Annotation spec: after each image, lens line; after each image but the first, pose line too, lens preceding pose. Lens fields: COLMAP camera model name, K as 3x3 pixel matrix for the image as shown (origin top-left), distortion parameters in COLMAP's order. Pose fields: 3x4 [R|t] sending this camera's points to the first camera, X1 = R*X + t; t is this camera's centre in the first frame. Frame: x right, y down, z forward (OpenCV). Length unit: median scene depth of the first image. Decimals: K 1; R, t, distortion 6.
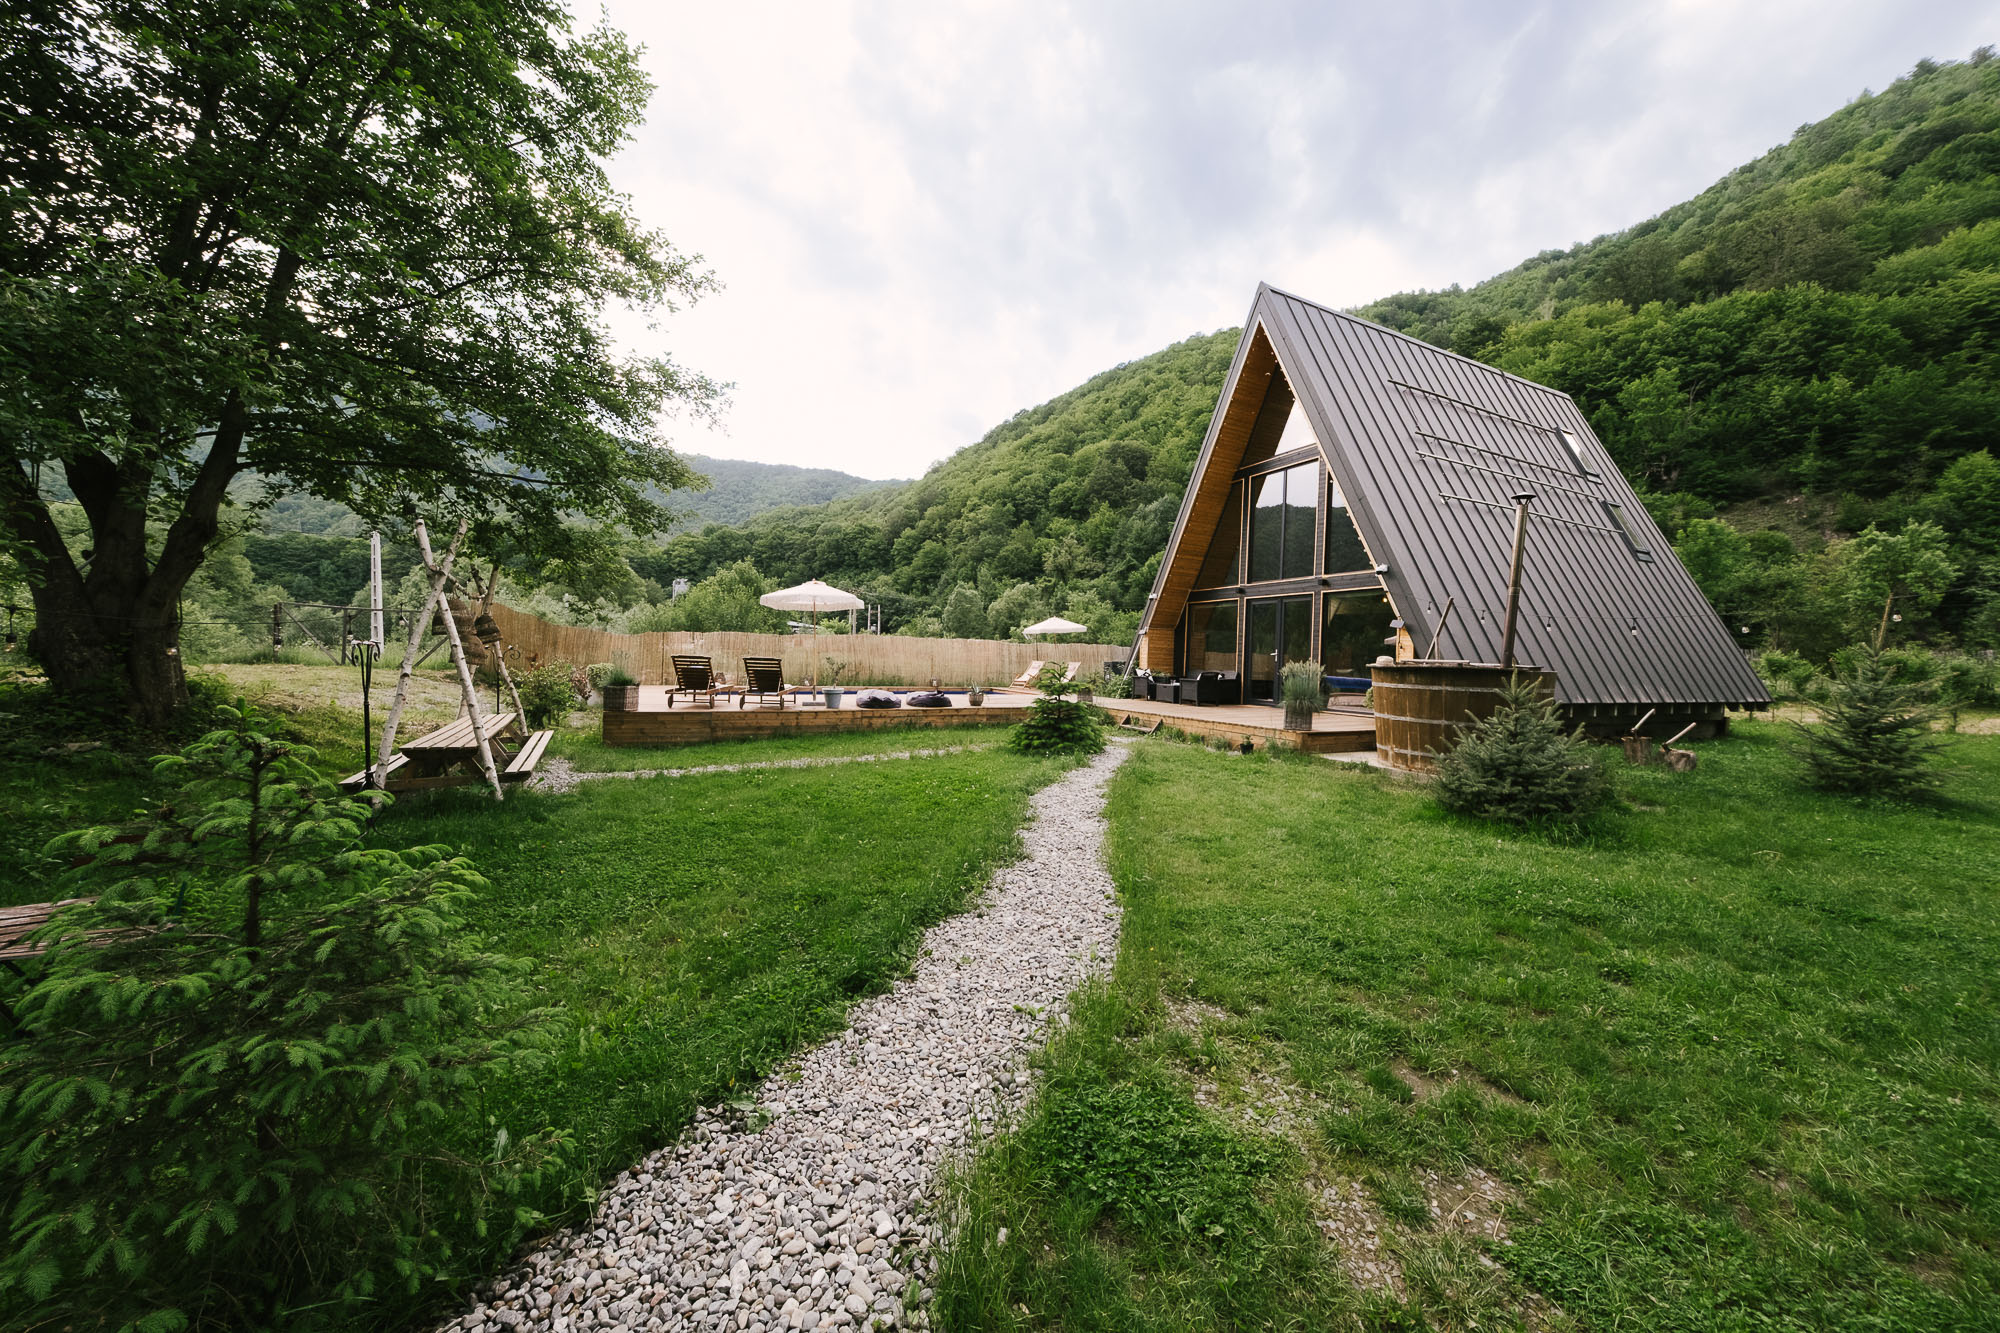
lens RADIAL K [[665.0, 0, 987.5], [0, 665.0, 672.1], [0, 0, 1]] dist [-0.005295, 0.000899]
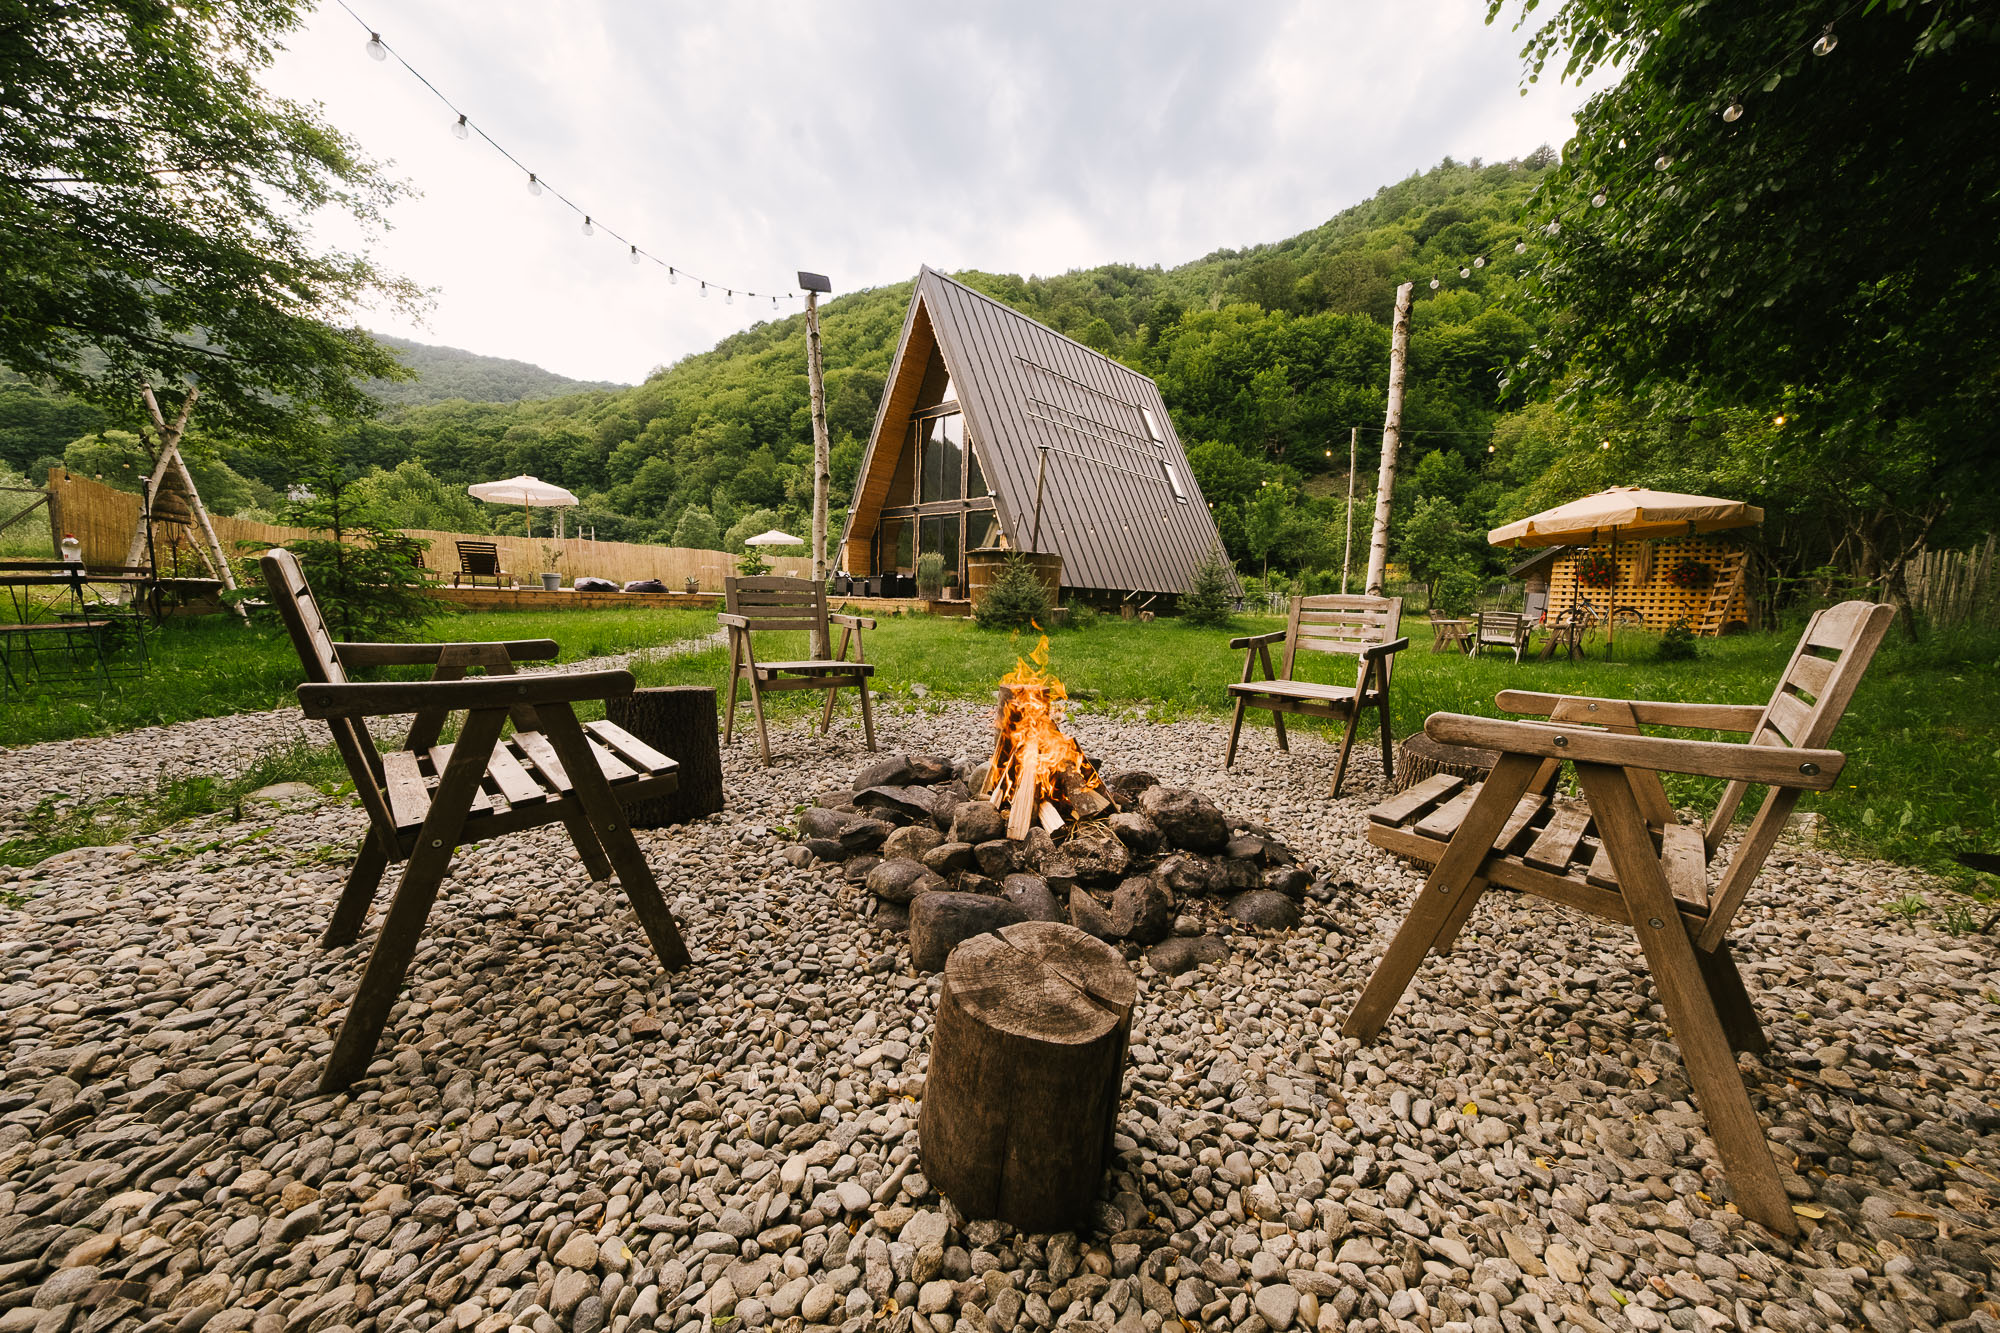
lens RADIAL K [[665.0, 0, 988.4], [0, 665.0, 664.6], [0, 0, 1]] dist [-0.005295, 0.000899]
pose [[0.932632, -0.031995, 0.359407, 0.007621], [0.001118, 0.996313, 0.085791, 0.012878], [-0.360827, -0.079610, 0.929229, -0.051659]]
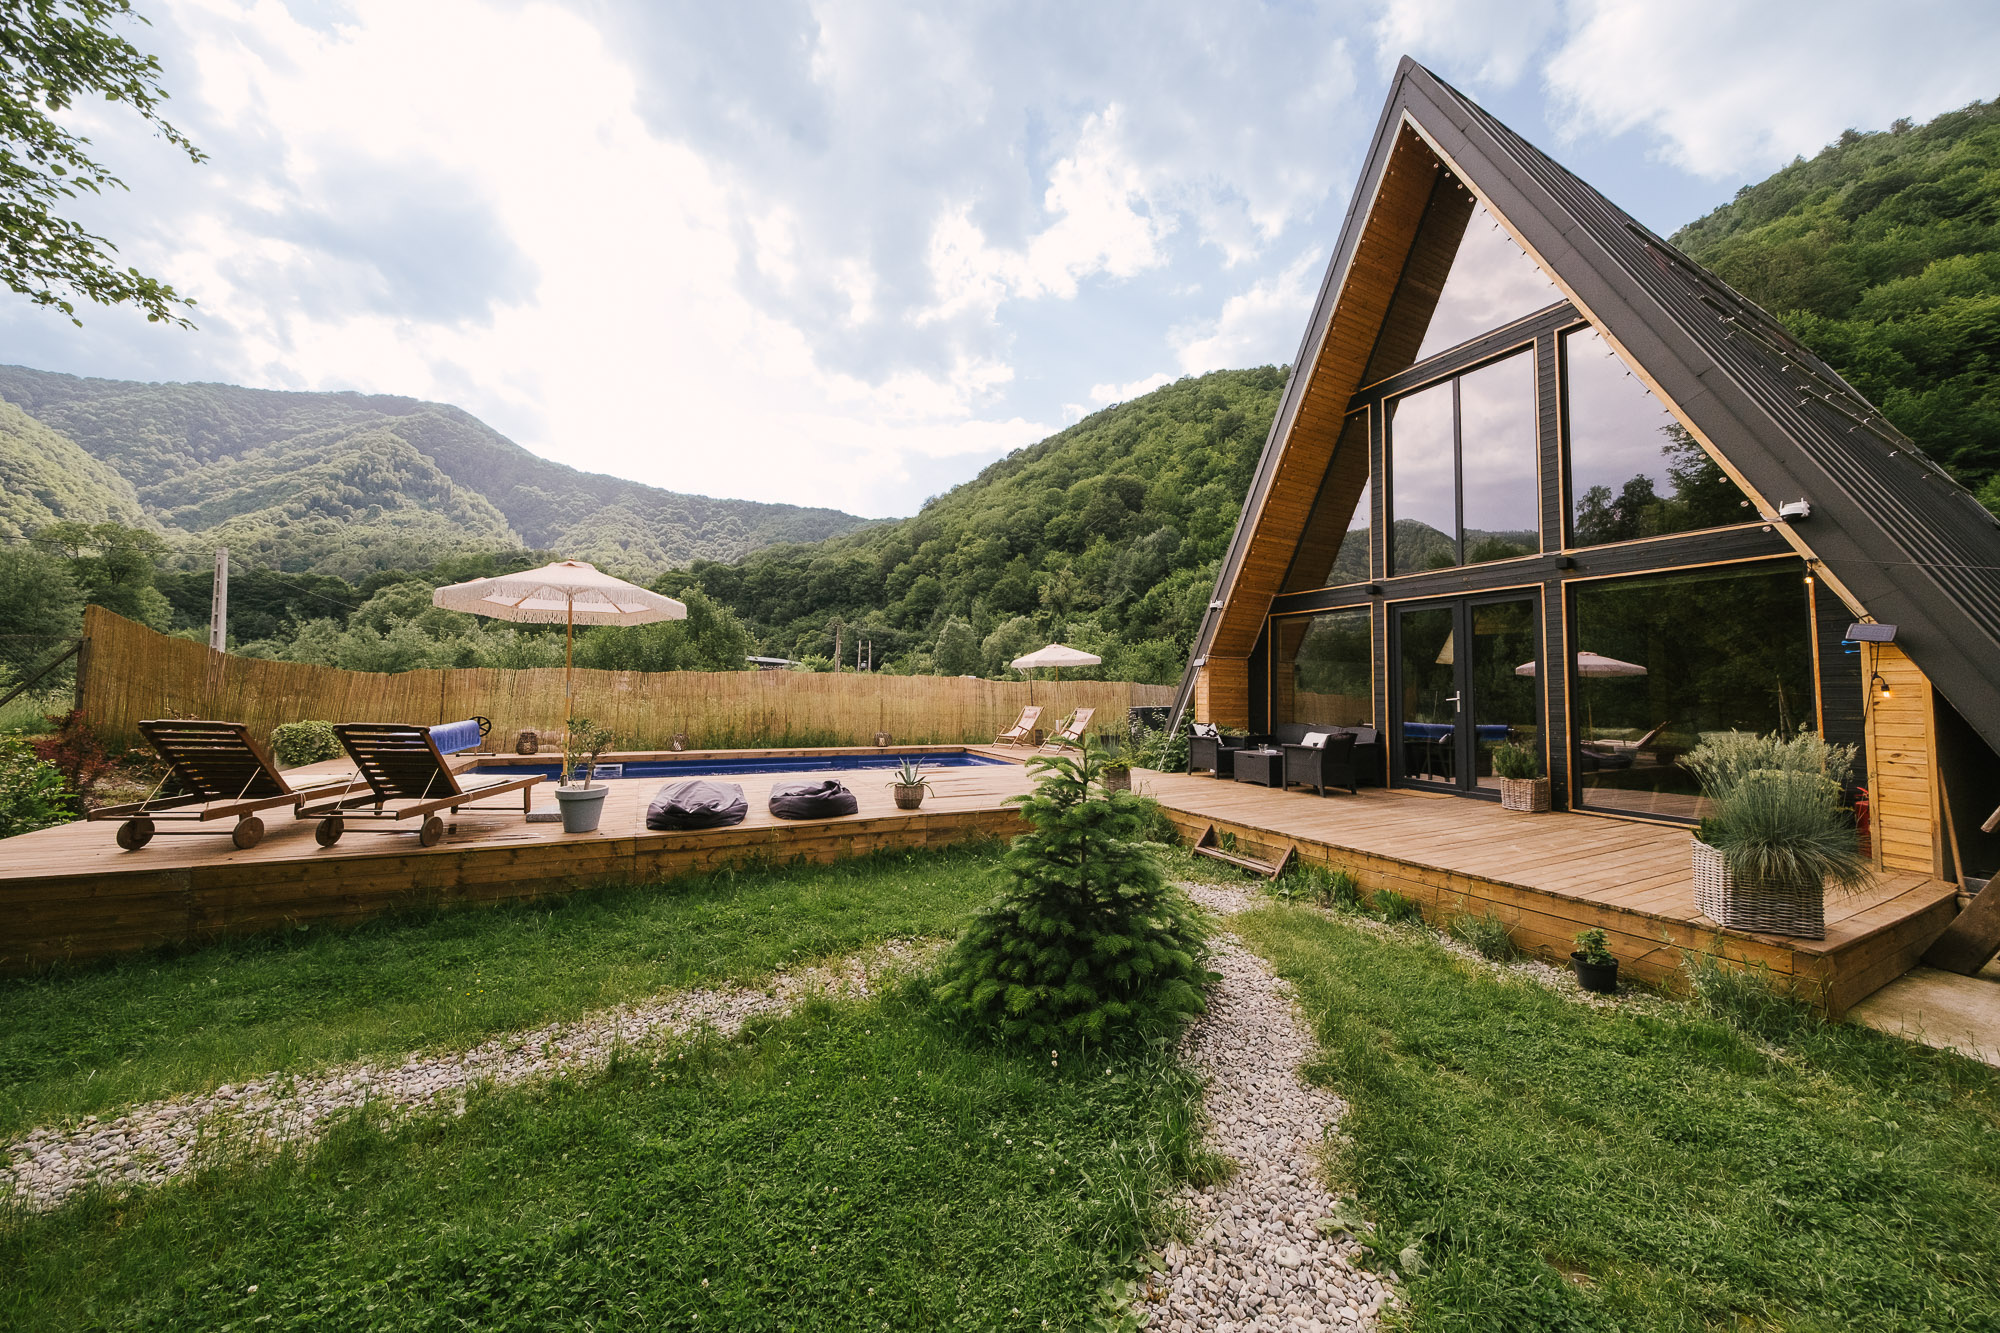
lens RADIAL K [[665.0, 0, 998.4], [0, 665.0, 650.8], [0, 0, 1]] dist [-0.005295, 0.000899]
pose [[0.999754, -0.008060, 0.020666, 0.007110], [0.009812, 0.996238, -0.086107, -0.004231], [-0.019894, 0.086288, 0.996072, 0.081678]]
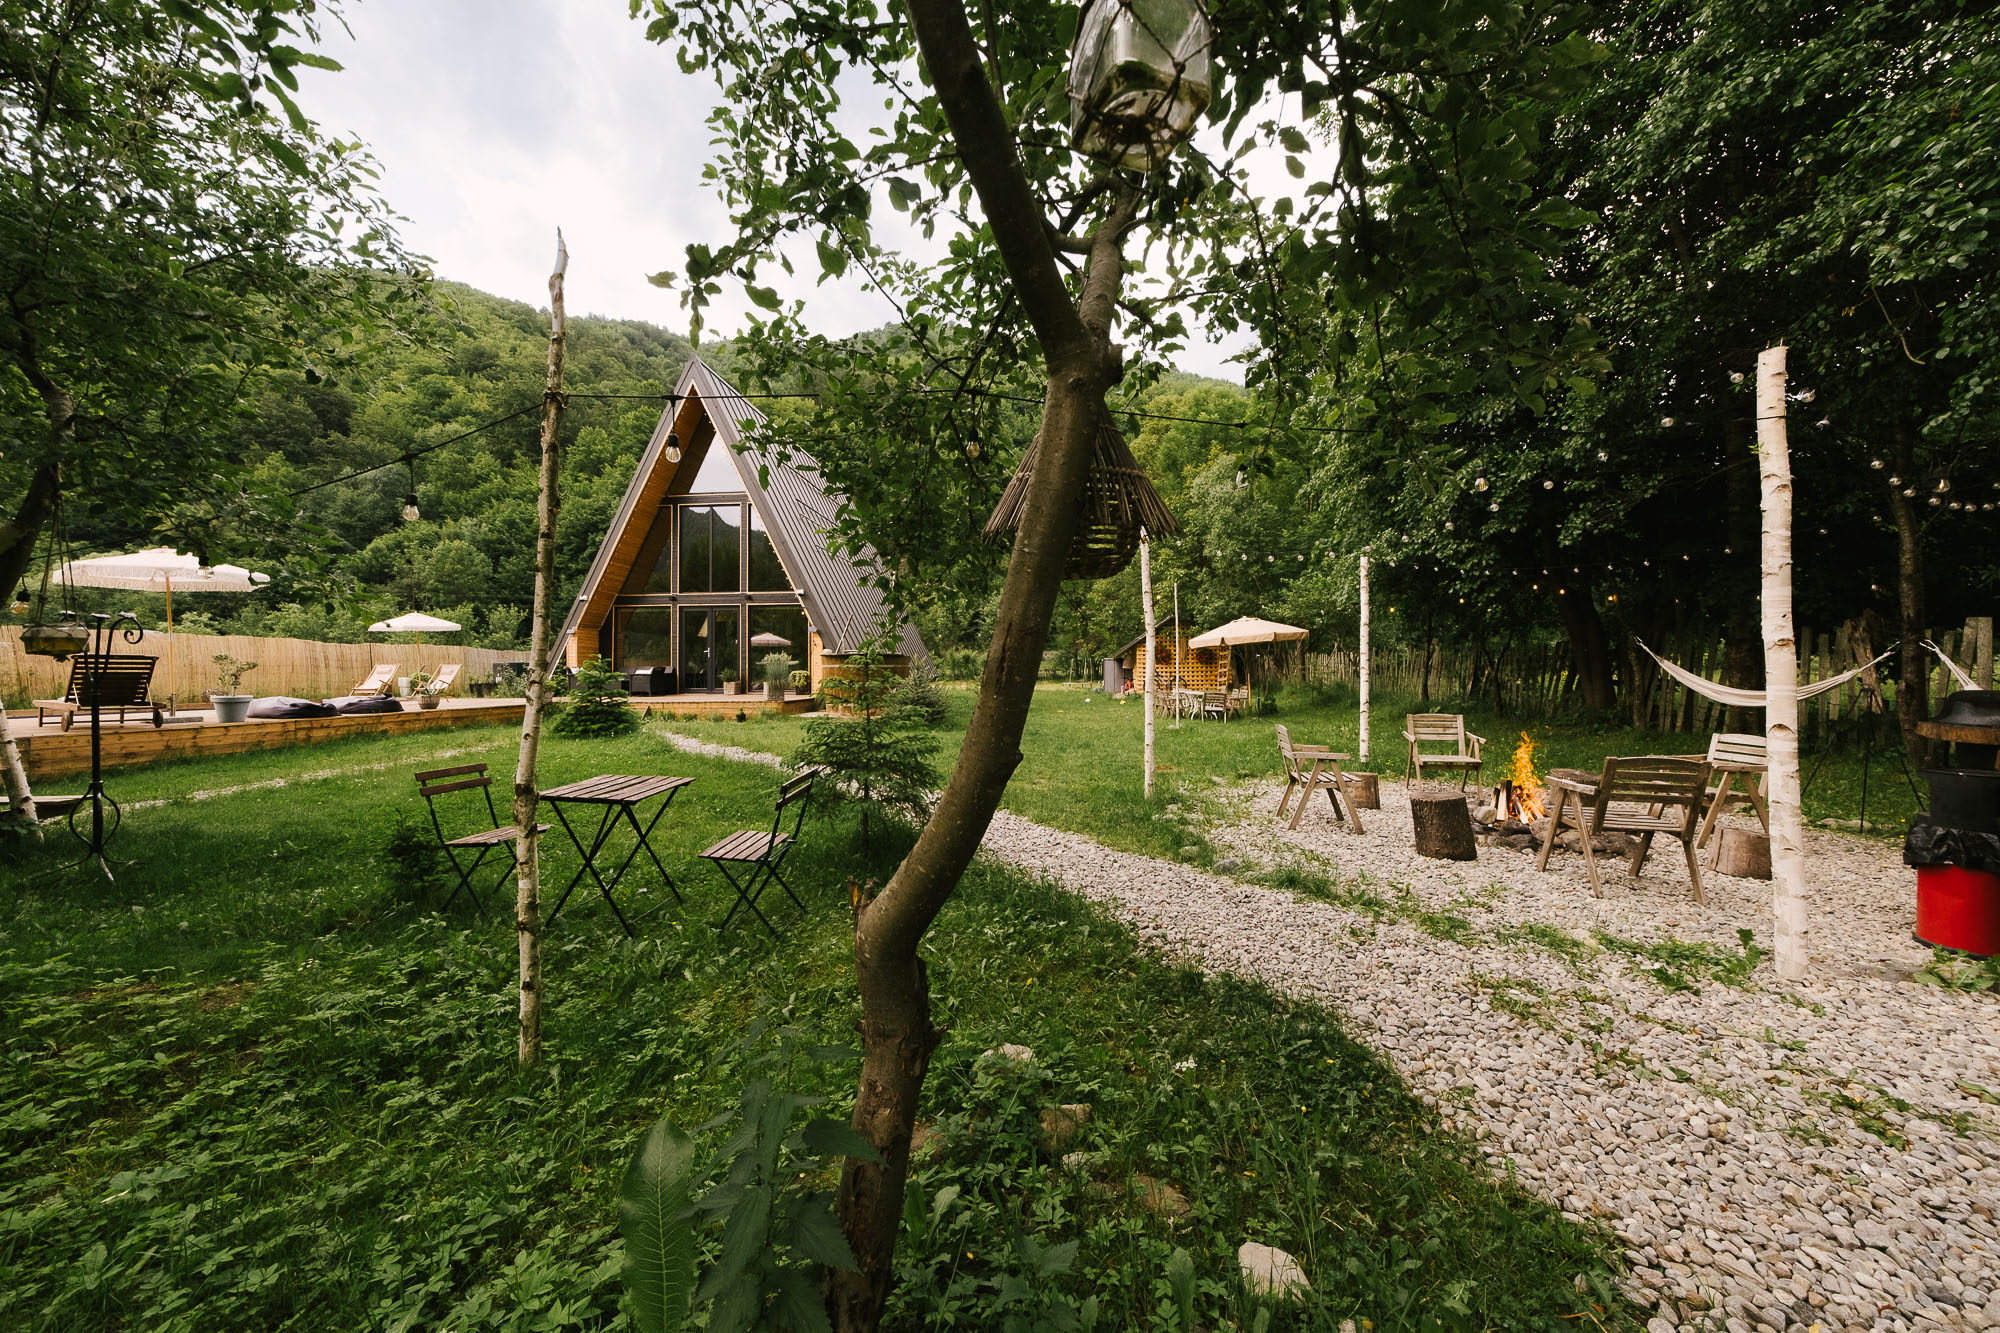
lens RADIAL K [[665.0, 0, 979.4], [0, 665.0, 668.7], [0, 0, 1]] dist [-0.005295, 0.000899]
pose [[0.527546, -0.024290, 0.849179, -0.065341], [0.037727, 0.999275, 0.005146, 0.003328], [-0.848688, 0.029322, 0.528080, -0.017094]]
